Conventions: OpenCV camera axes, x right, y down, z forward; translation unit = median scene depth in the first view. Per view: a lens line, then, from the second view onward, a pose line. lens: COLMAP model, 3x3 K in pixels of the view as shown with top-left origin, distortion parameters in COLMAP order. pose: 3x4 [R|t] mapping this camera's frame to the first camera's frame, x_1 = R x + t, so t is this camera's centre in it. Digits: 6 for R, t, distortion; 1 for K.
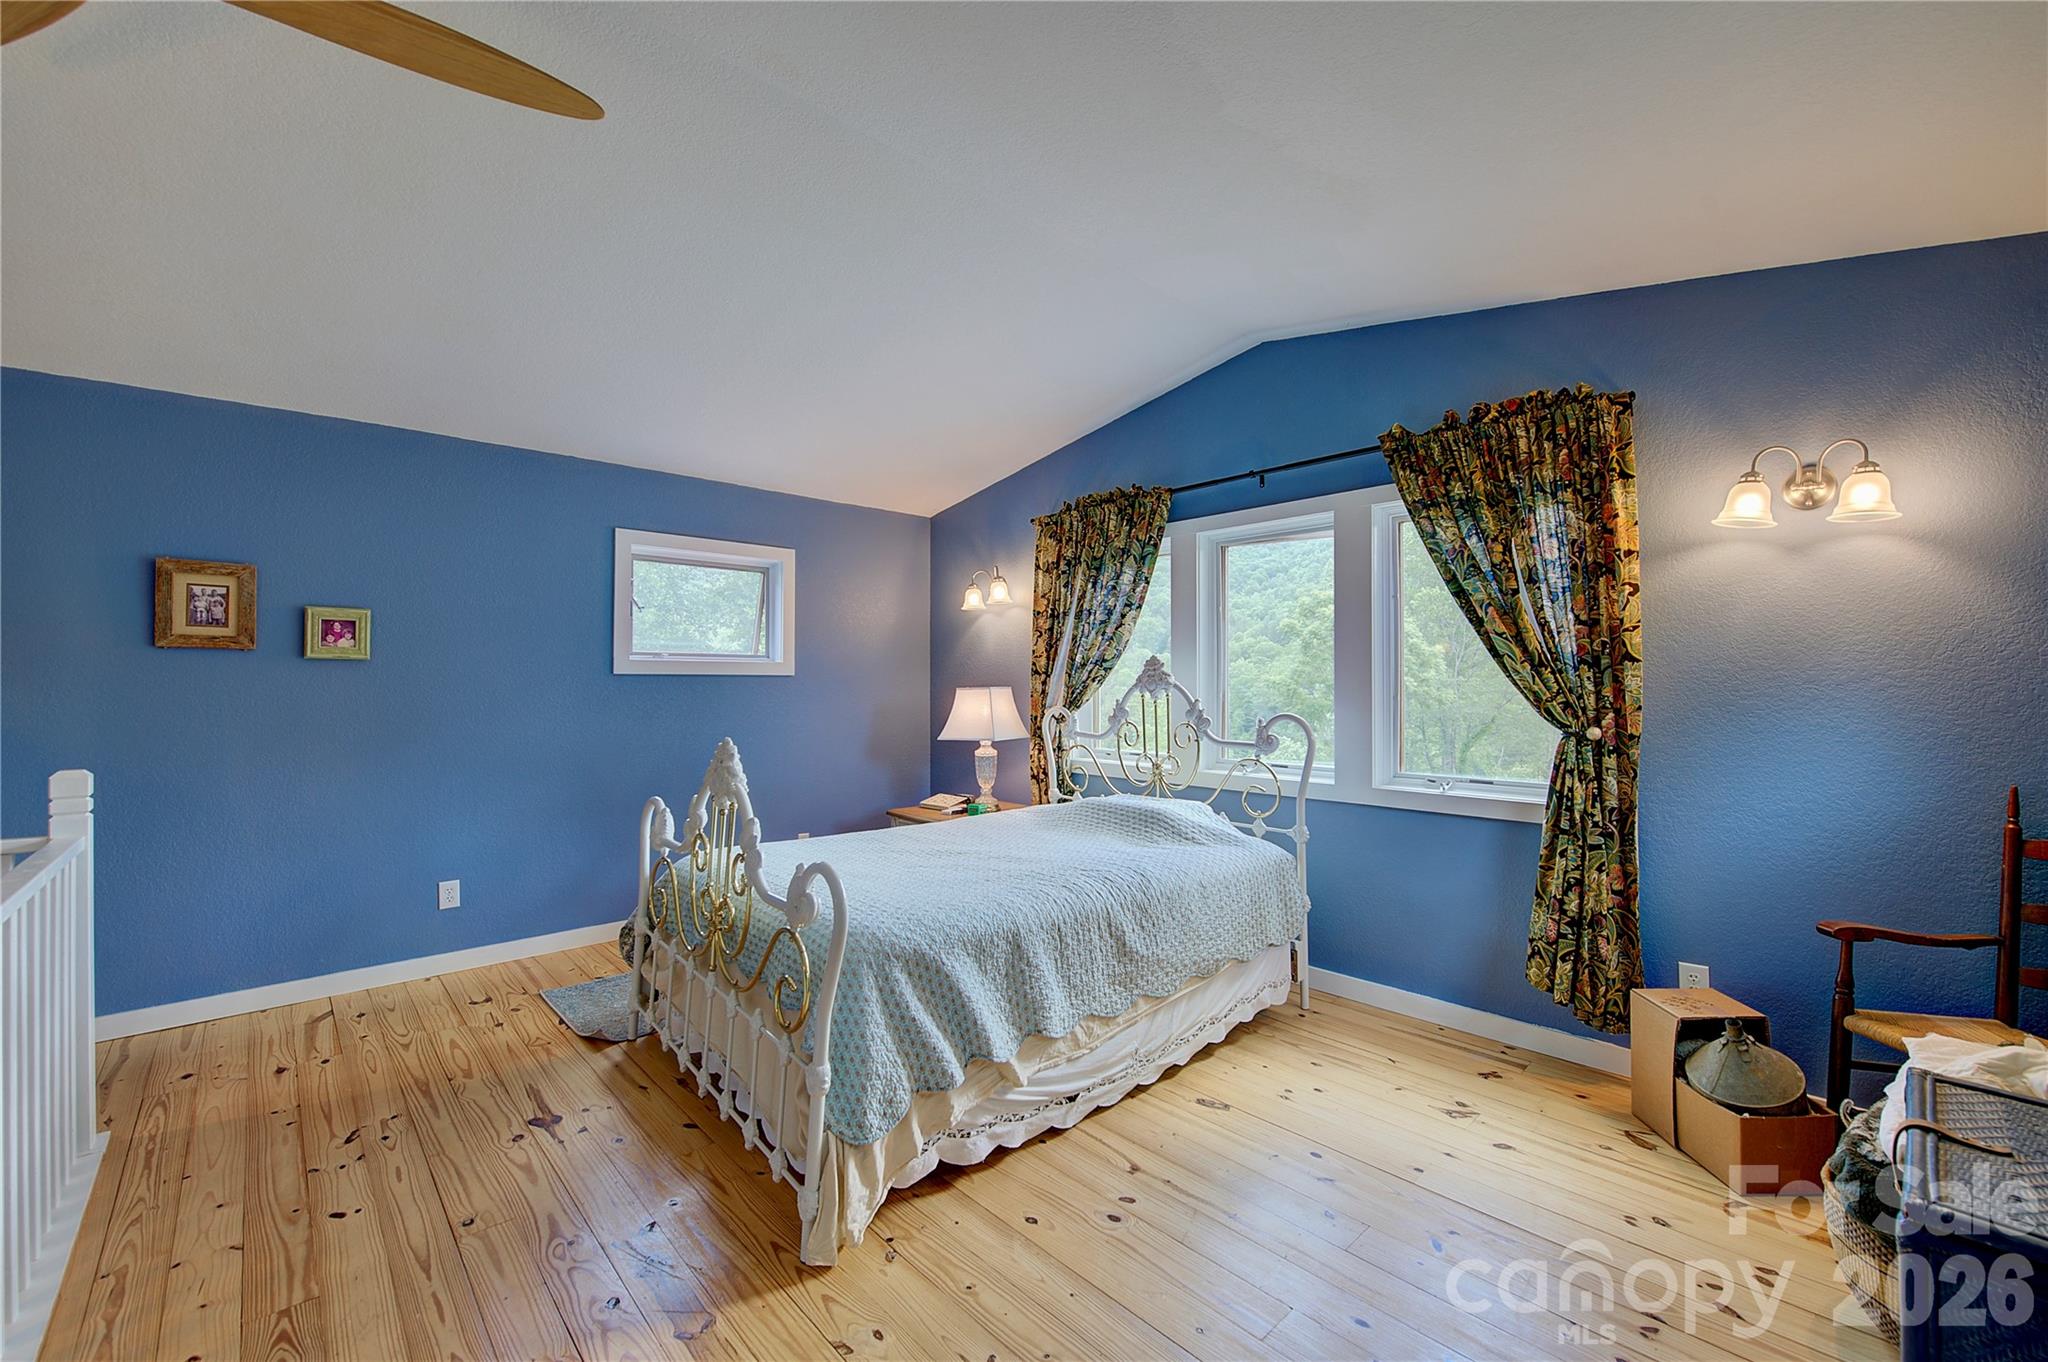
lens RADIAL K [[830.9, 0, 1028.8], [0, 830.9, 677.3], [0, 0, 1]] dist [-0.016854, -0.001989]
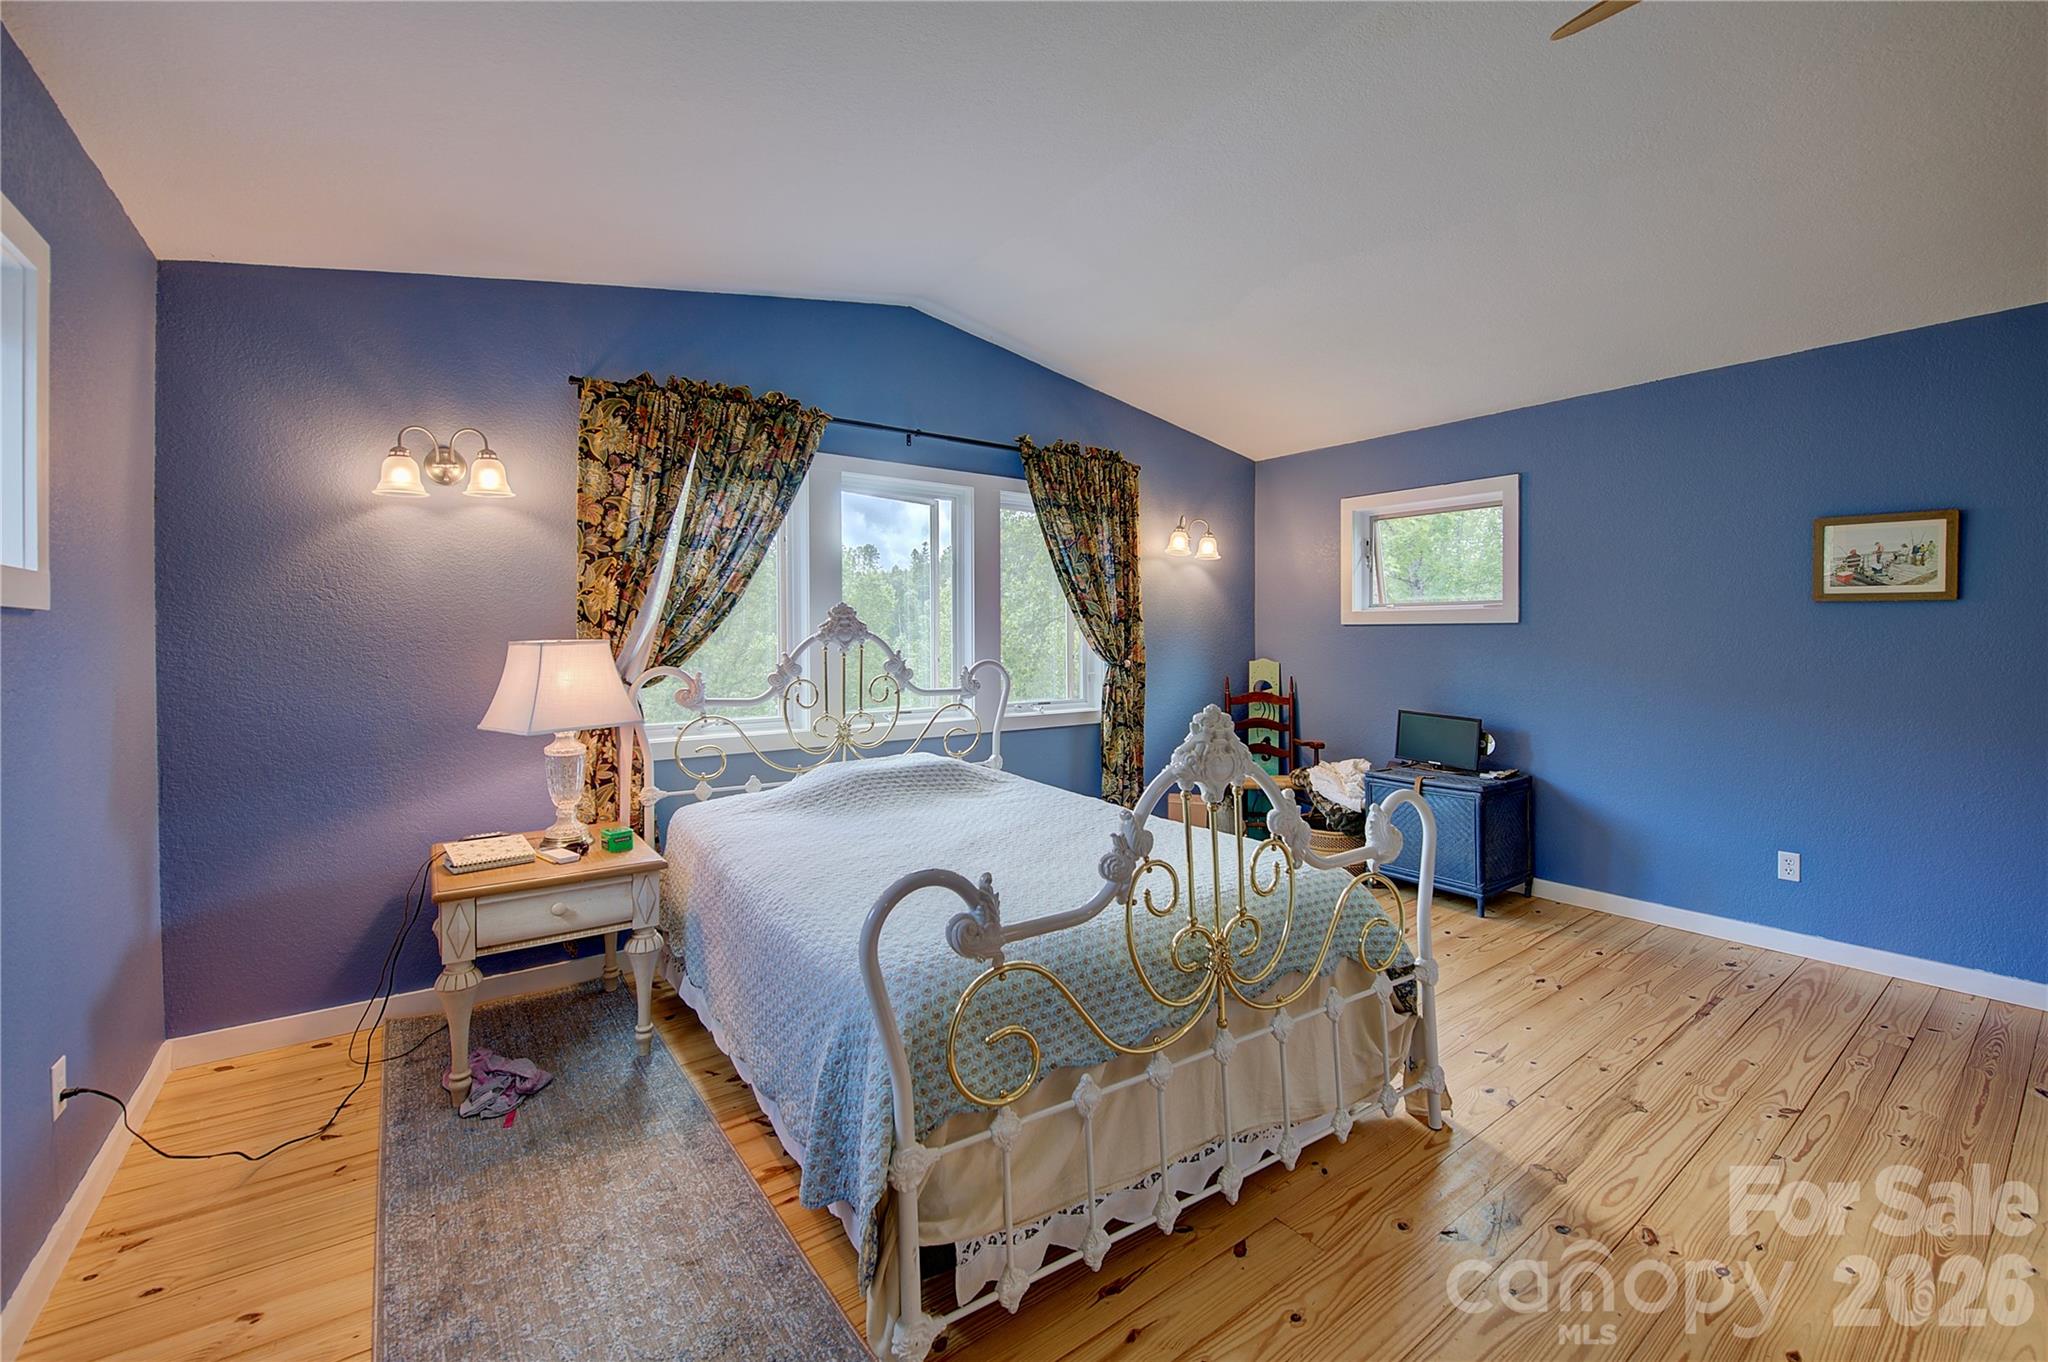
lens RADIAL K [[830.9, 0, 1021.2], [0, 830.9, 643.1], [0, 0, 1]] dist [-0.016854, -0.001989]
pose [[0.113993, -0.007015, 0.993457, -0.939408], [-0.002342, 0.999970, 0.007329, 0.013881], [-0.993479, -0.003162, 0.113973, 0.939278]]
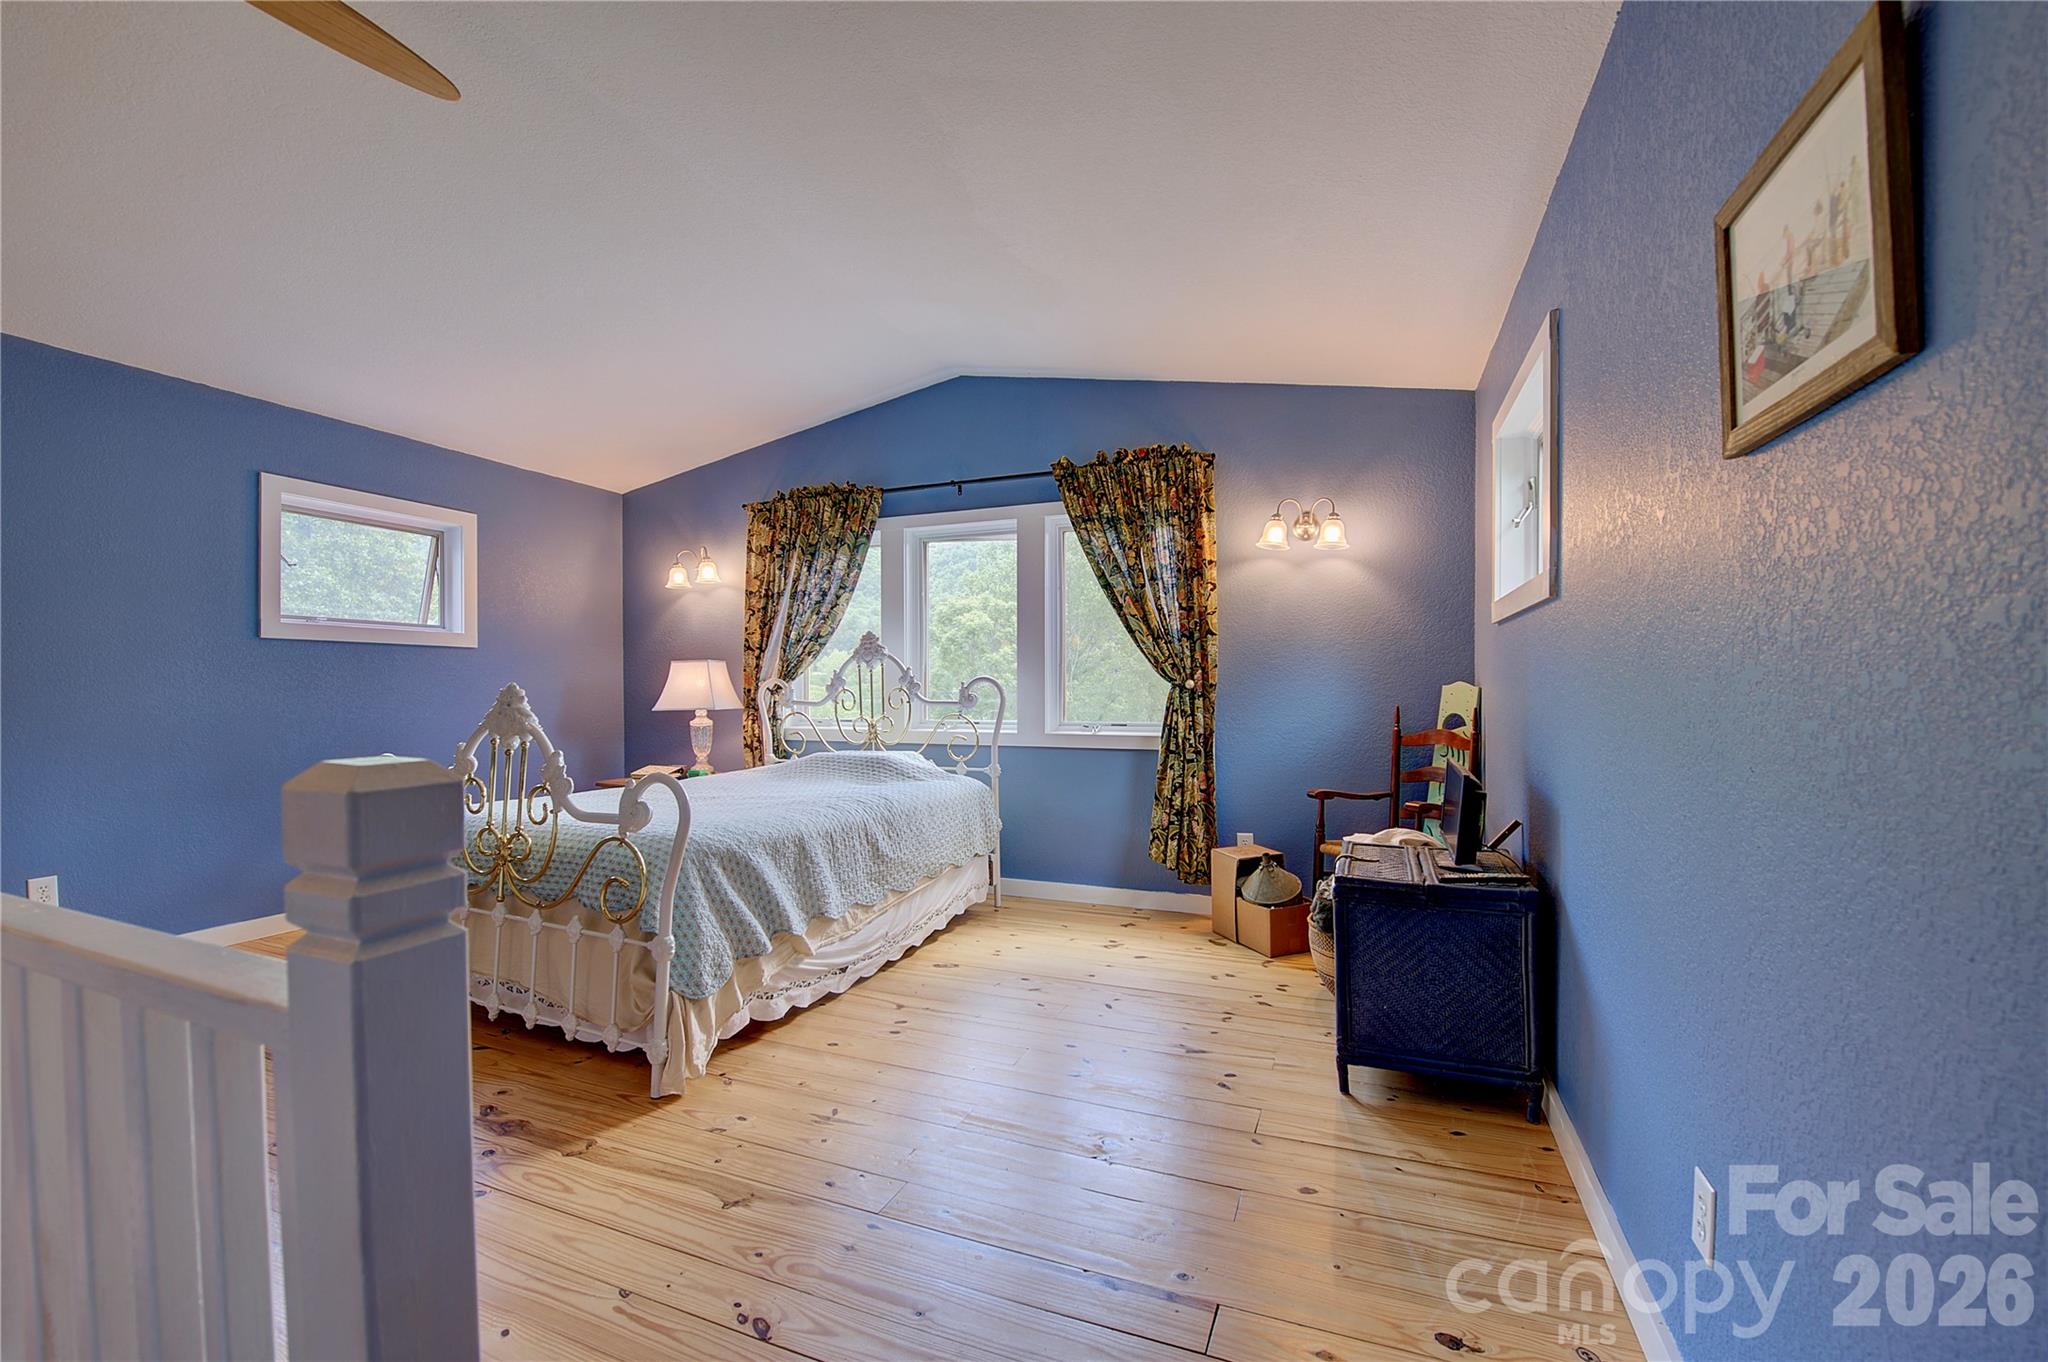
lens RADIAL K [[830.9, 0, 1042.6], [0, 830.9, 699.9], [0, 0, 1]] dist [-0.016854, -0.001989]
pose [[0.903442, -0.007185, 0.428650, -0.171800], [-0.001738, 0.999790, 0.020421, 0.061054], [-0.428707, -0.019195, 0.903240, -0.208138]]
